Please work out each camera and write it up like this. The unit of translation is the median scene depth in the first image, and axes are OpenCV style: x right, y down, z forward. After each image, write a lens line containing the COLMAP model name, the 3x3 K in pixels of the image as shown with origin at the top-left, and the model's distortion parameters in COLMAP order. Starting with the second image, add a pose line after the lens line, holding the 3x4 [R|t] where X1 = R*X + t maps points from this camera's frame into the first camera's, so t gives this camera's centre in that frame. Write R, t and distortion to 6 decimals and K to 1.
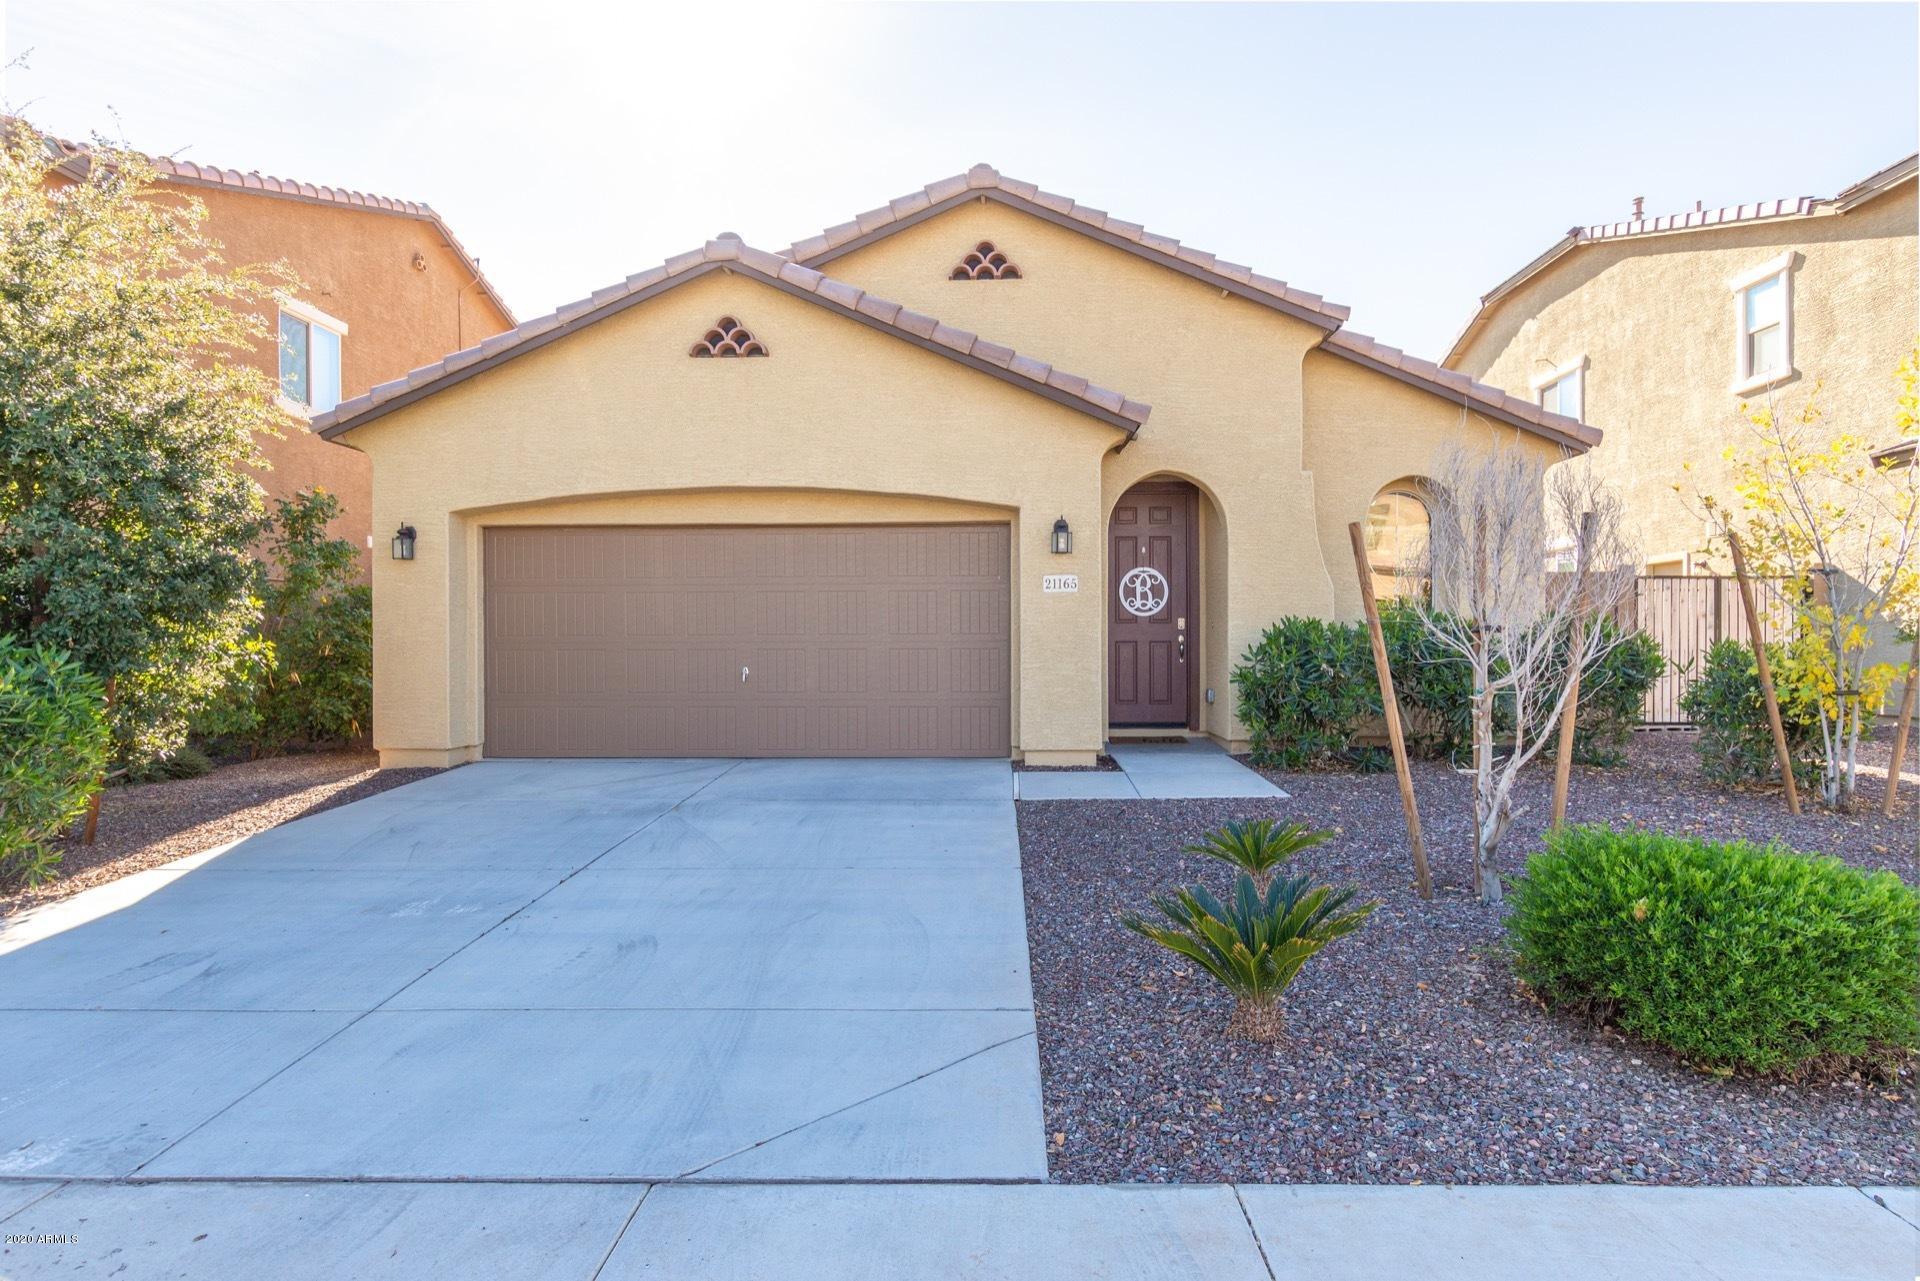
lens RADIAL K [[889.1, 0, 945.6], [0, 889.1, 636.6], [0, 0, 1]] dist [0.000934, -0.000678]
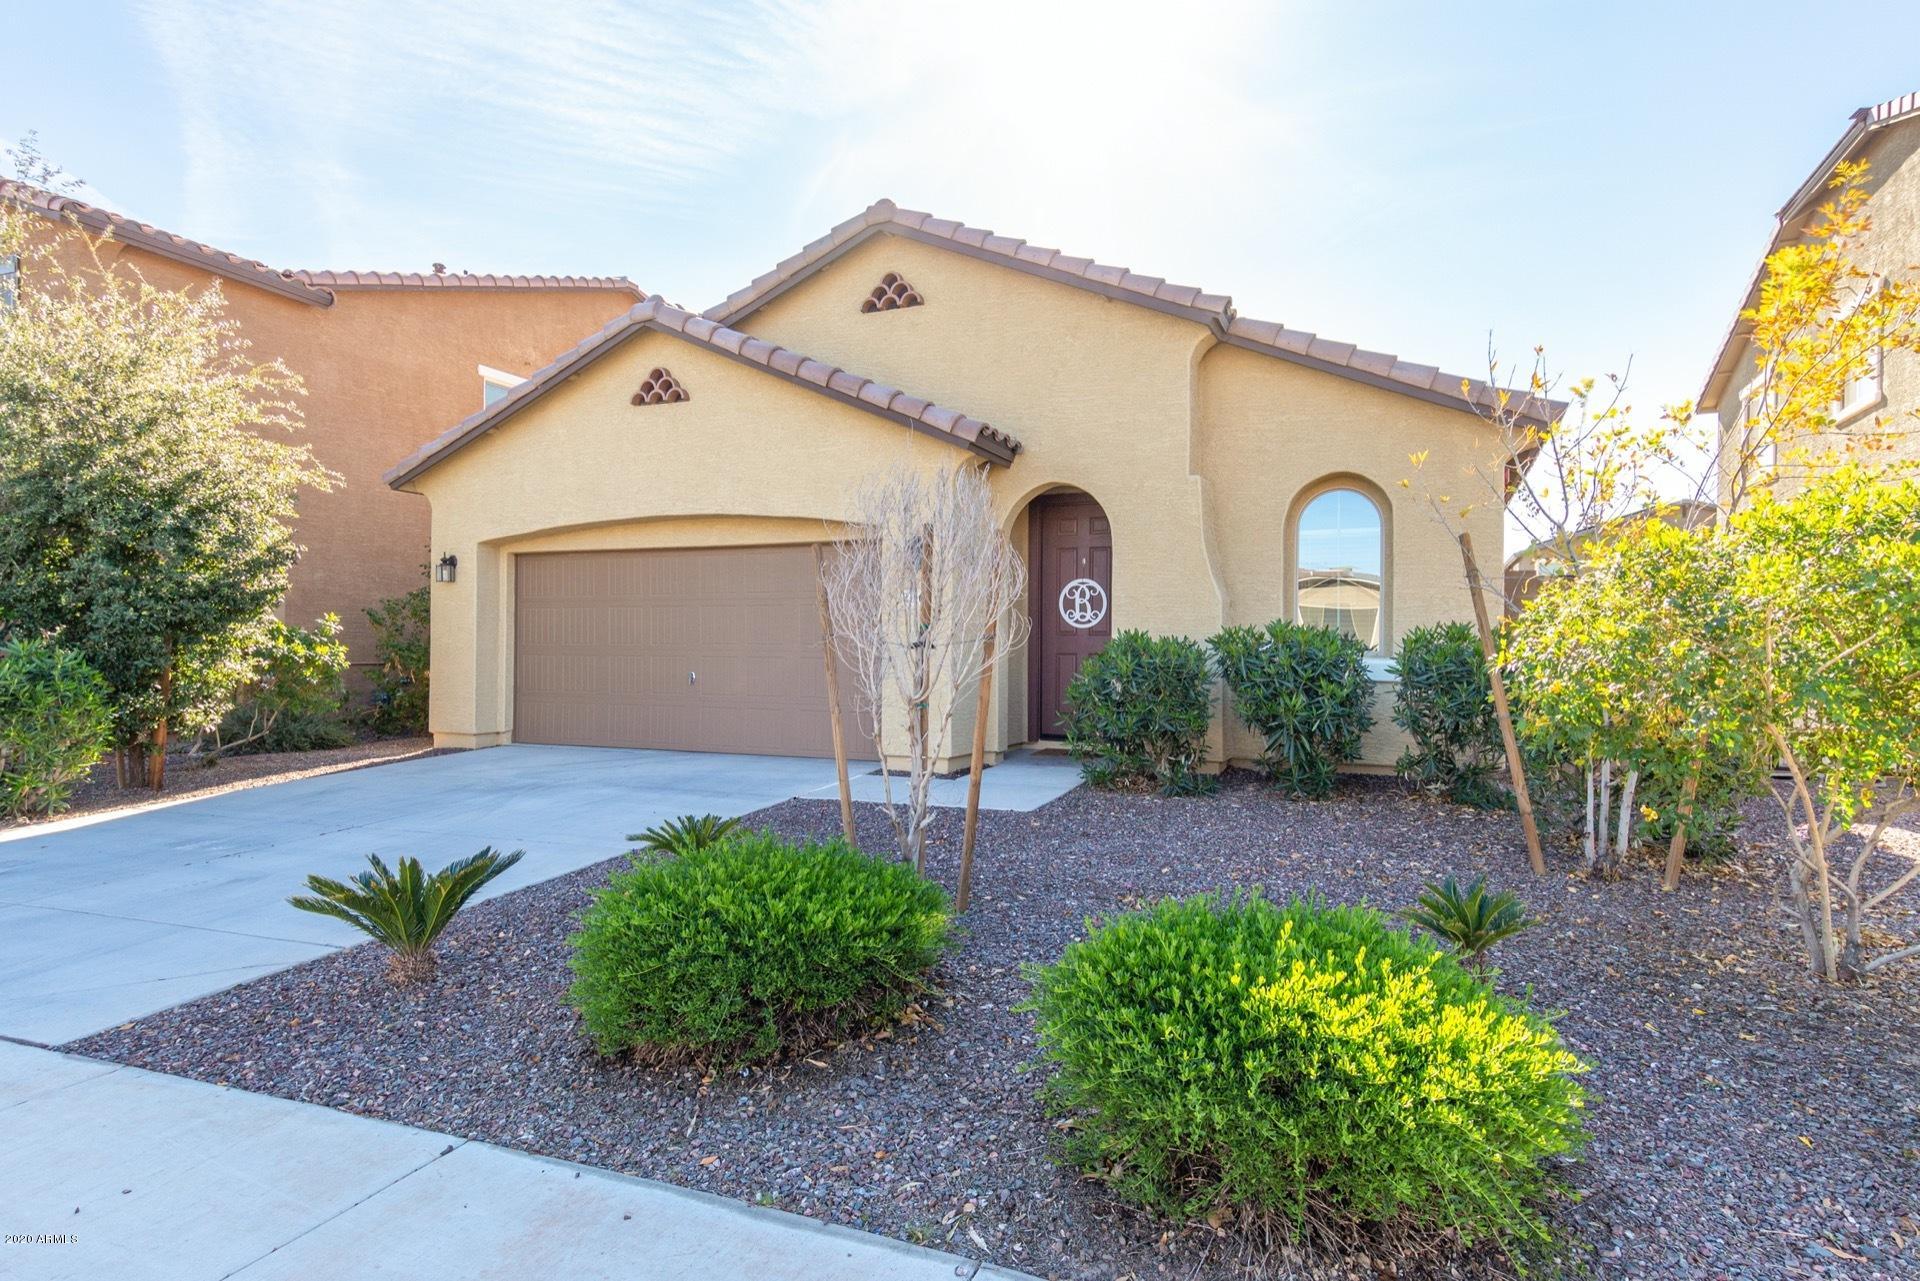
lens RADIAL K [[889.1, 0, 945.6], [0, 889.1, 636.6], [0, 0, 1]] dist [0.000934, -0.000678]
pose [[0.949590, 0.006196, -0.313434, 0.446237], [-0.008197, 0.999954, -0.005066, -0.008744], [0.313388, 0.007380, 0.949597, 0.022332]]
